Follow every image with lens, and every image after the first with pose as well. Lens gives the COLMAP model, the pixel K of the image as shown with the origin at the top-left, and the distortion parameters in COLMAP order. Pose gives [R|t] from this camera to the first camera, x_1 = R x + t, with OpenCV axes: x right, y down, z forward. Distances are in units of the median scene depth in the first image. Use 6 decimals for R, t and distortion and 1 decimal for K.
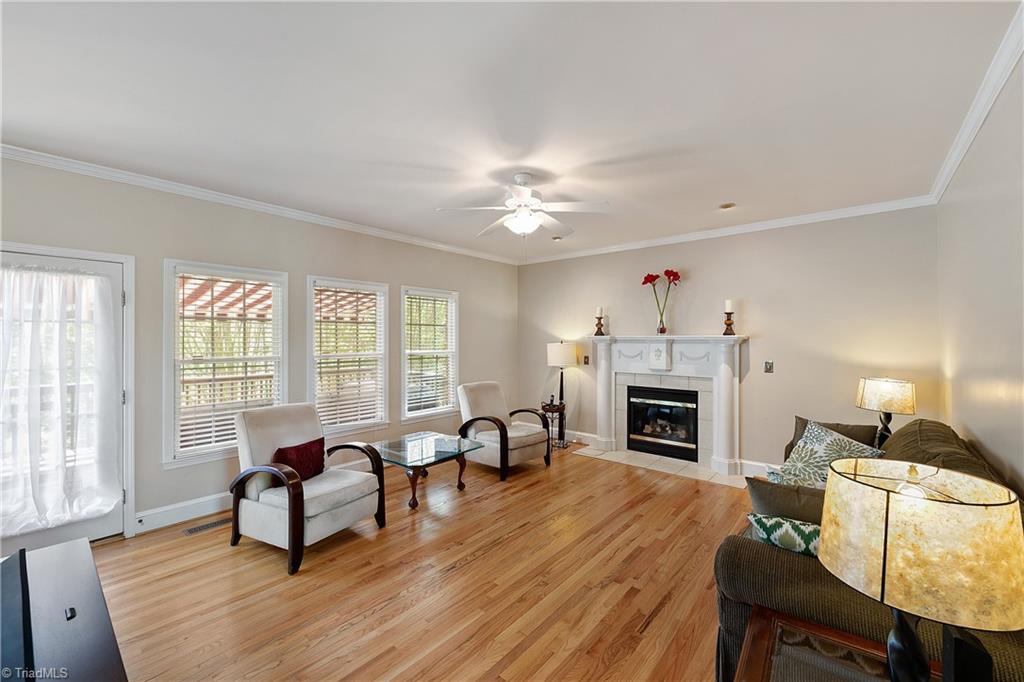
lens RADIAL K [[417.5, 0, 512.0], [0, 417.5, 341.0], [0, 0, 1]] dist [0.000075, -0.000948]
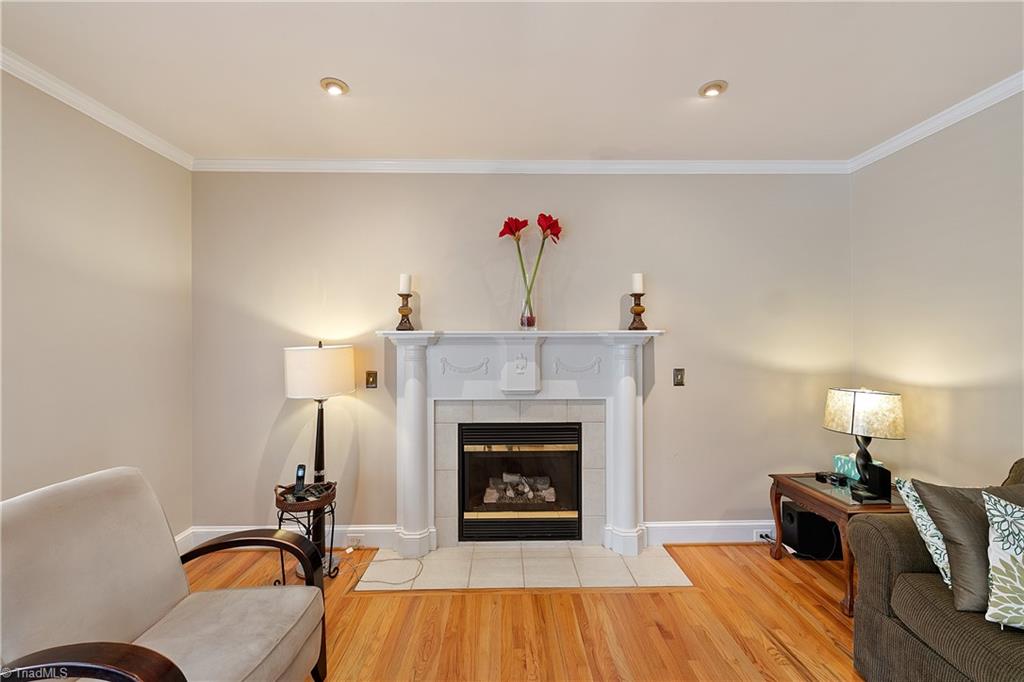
lens RADIAL K [[412.9, 0, 511.5], [0, 412.9, 335.2], [0, 0, 1]] dist [0.001051, -0.003241]
pose [[0.754436, 0.001142, 0.656373, -0.024035], [0.008100, 0.999906, -0.011051, -0.000802], [-0.656324, 0.013654, 0.754356, 0.576497]]
